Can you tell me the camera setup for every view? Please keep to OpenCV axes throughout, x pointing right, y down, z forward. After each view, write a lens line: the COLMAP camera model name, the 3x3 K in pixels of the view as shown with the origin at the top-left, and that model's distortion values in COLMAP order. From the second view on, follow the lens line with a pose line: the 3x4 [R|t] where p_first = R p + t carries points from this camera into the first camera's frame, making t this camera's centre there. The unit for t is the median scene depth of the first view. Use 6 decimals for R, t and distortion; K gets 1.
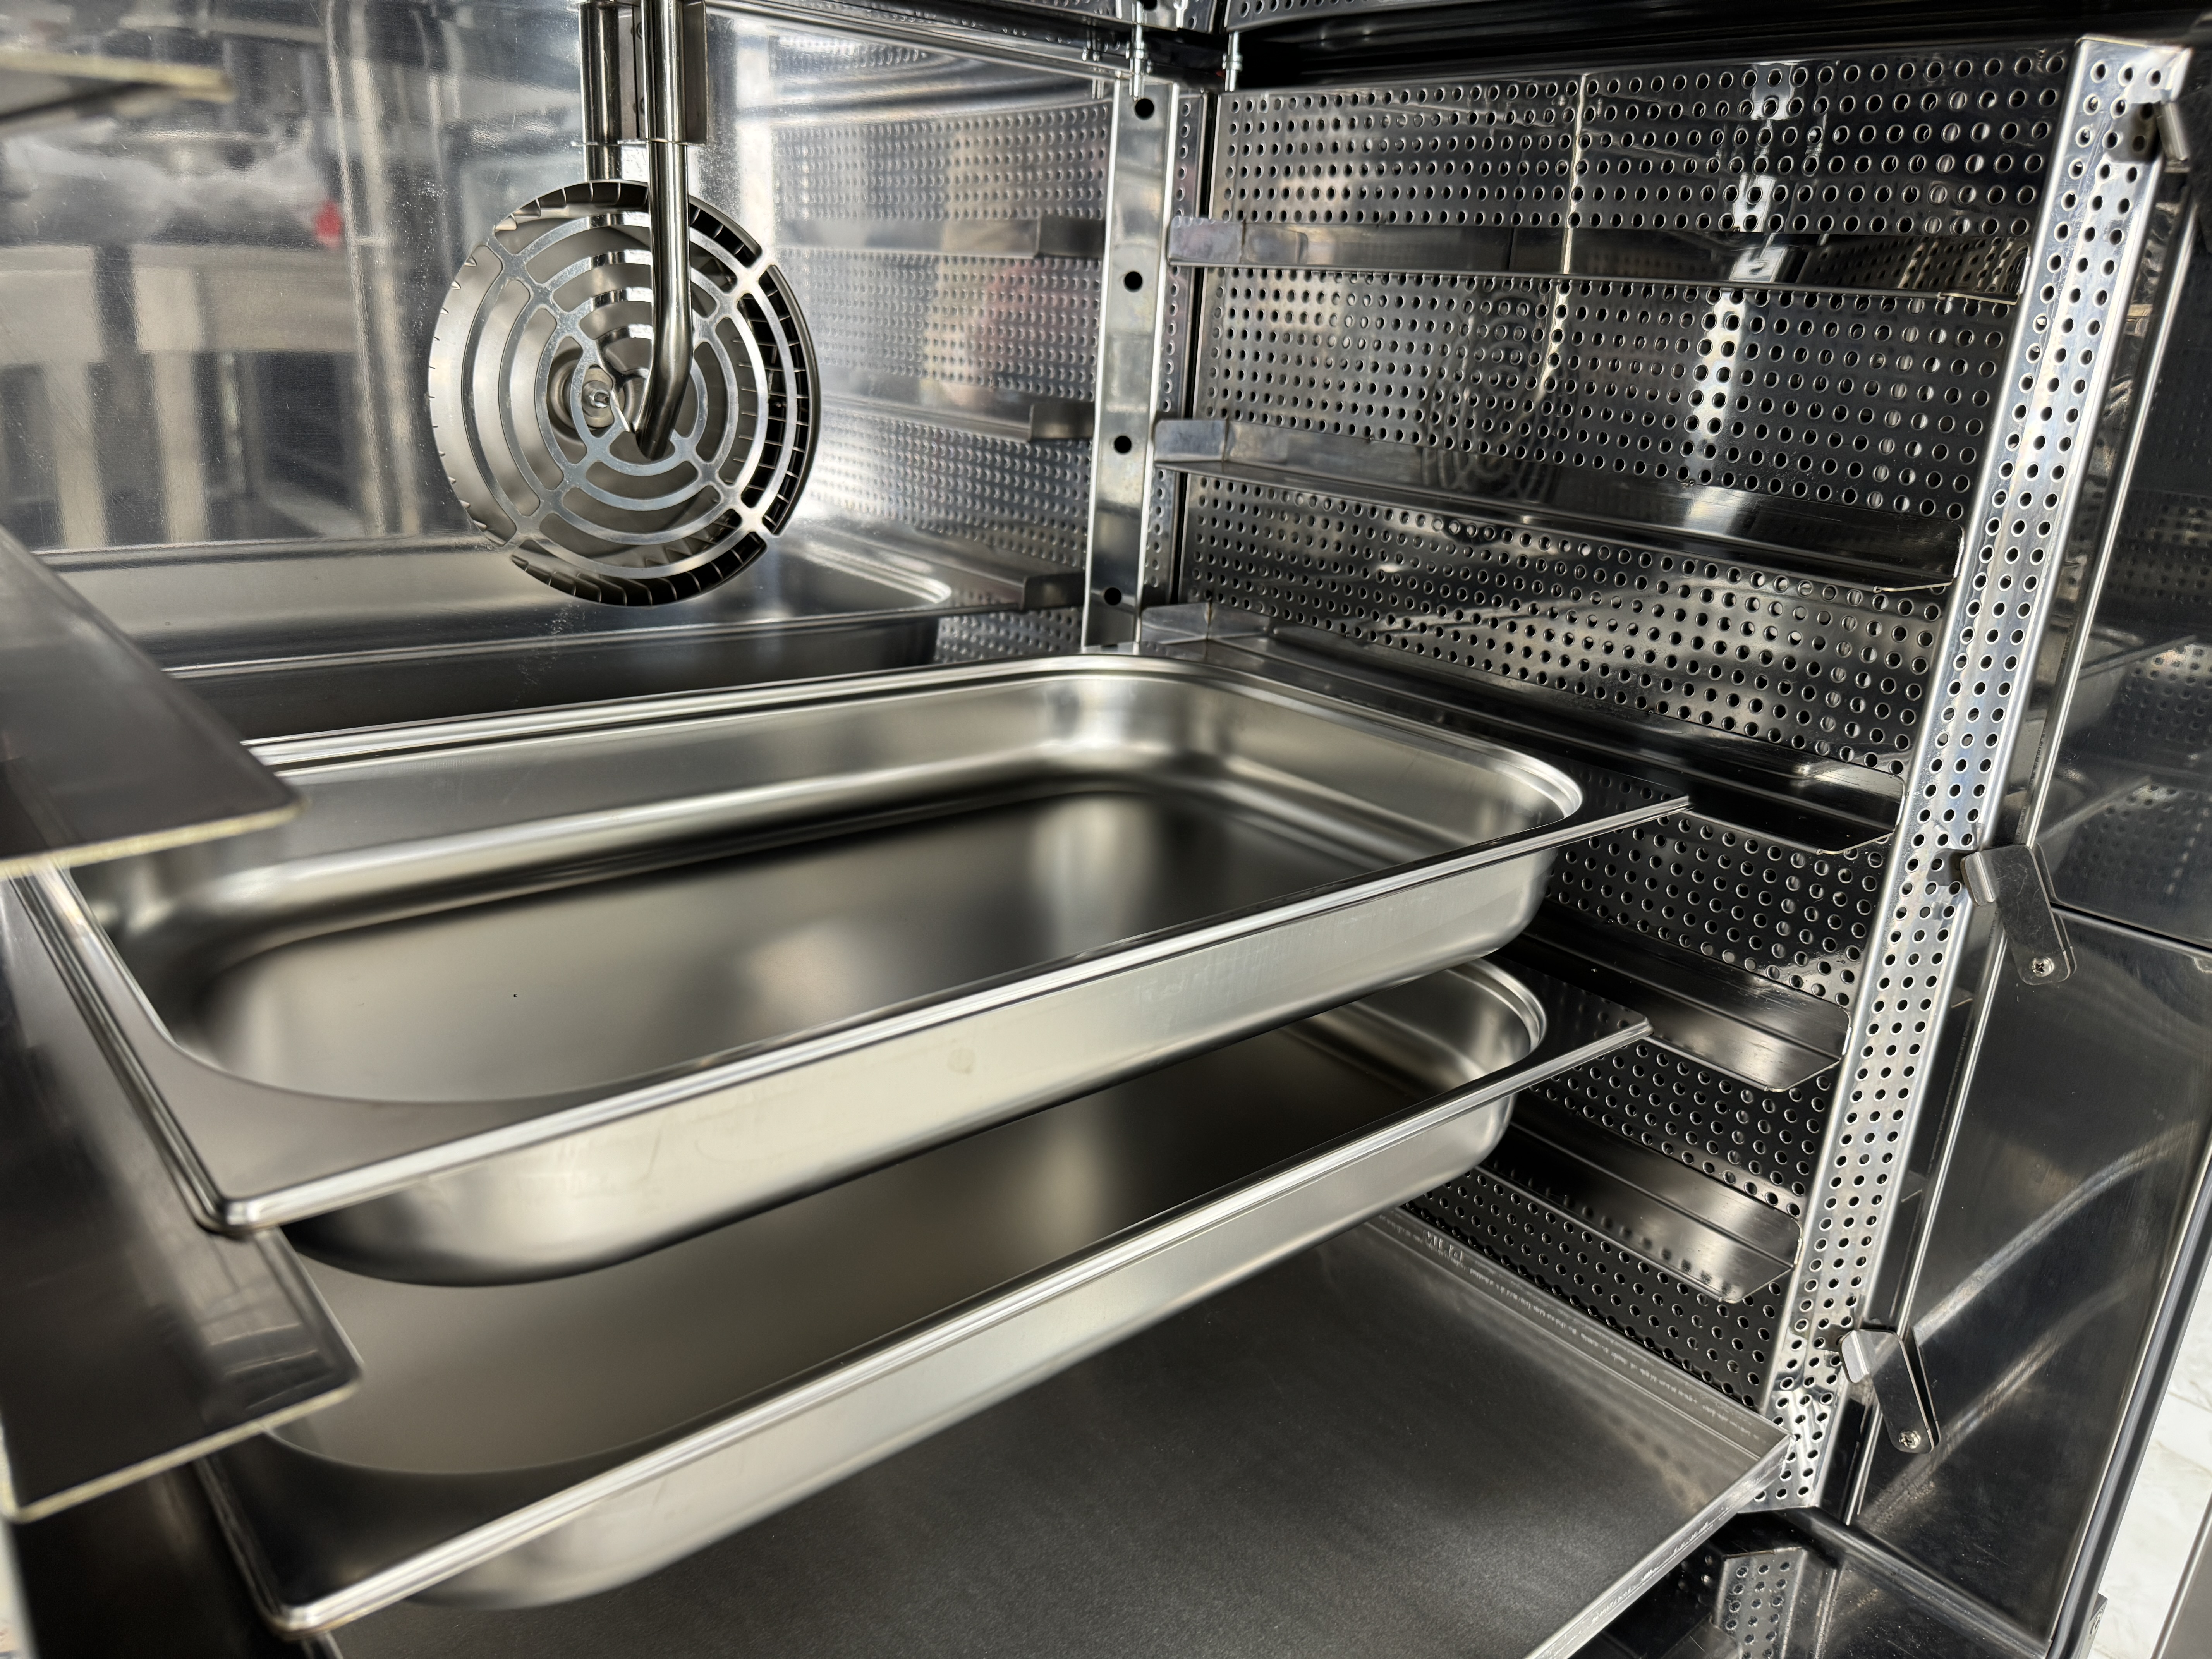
lens RADIAL K [[1580.1, 0, 1104.2], [0, 1580.1, 832.1], [0, 0, 1]] dist [0.006287, -0.015854]
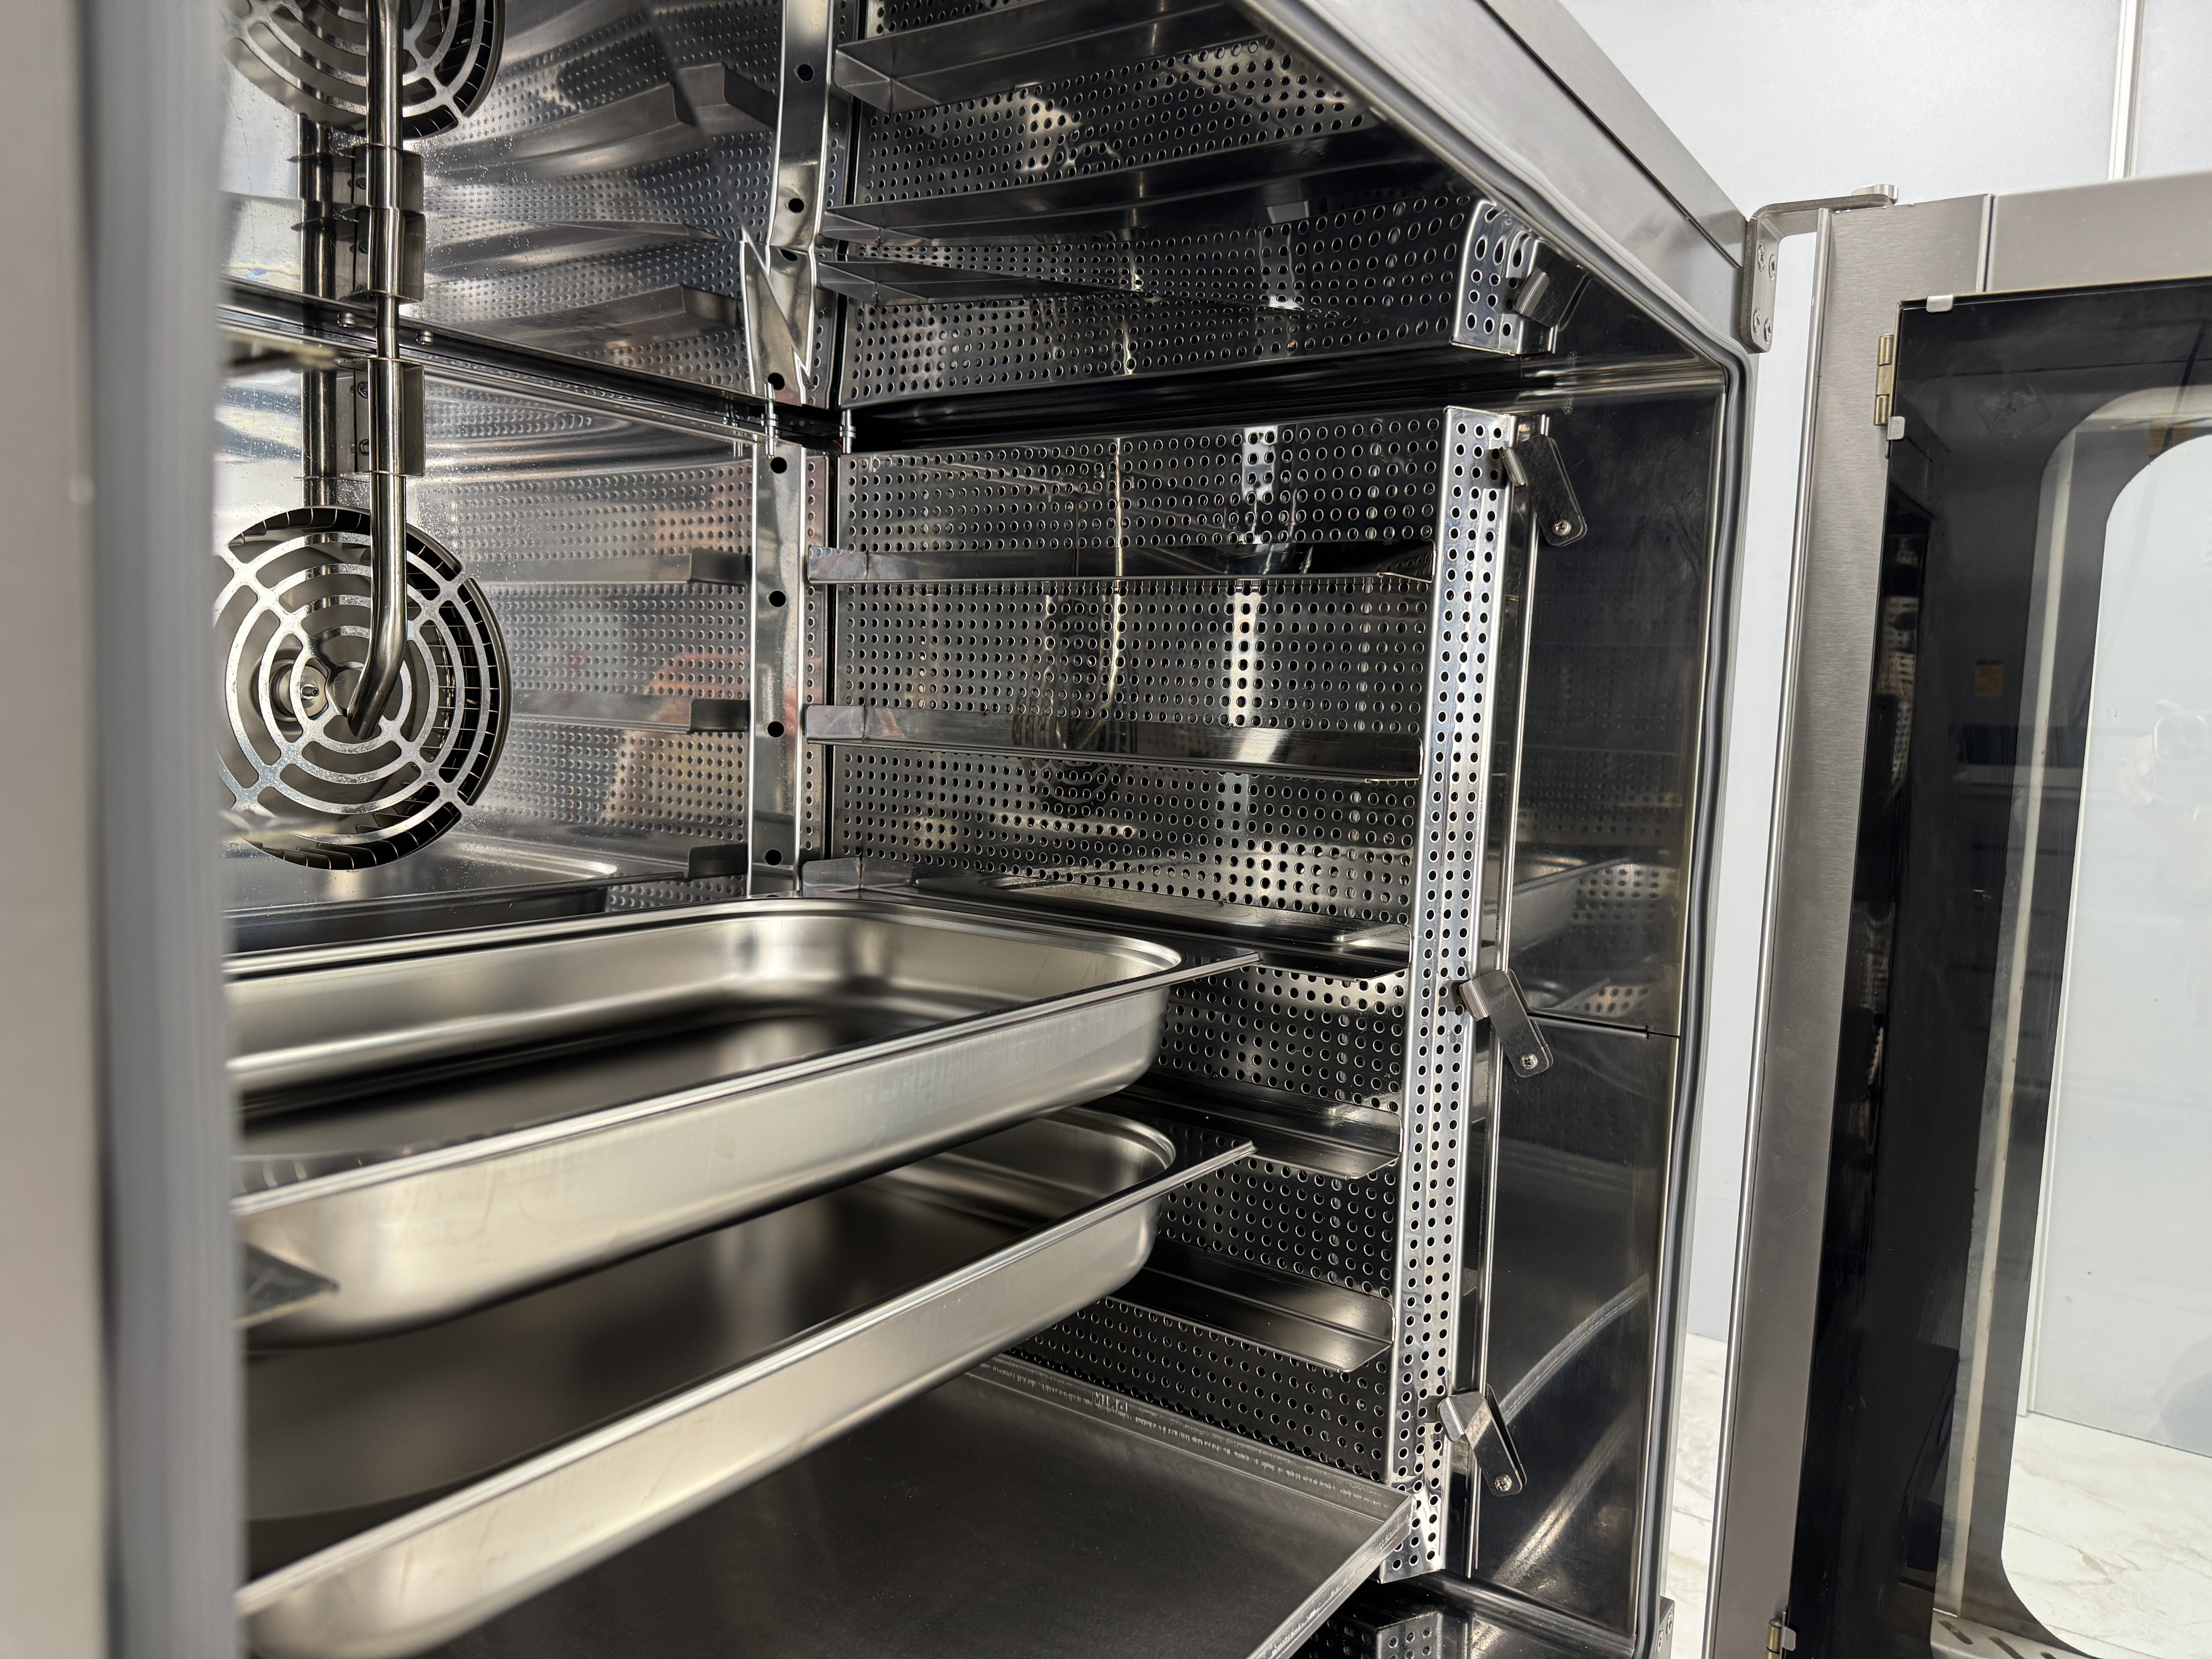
lens RADIAL K [[1580.1, 0, 1095.6], [0, 1580.1, 831.8], [0, 0, 1]] dist [0.006287, -0.015854]
pose [[0.966690, -0.044470, 0.252058, -0.066795], [0.100358, 0.971787, -0.213442, 0.119093], [-0.235455, 0.231628, 0.943880, -0.167374]]
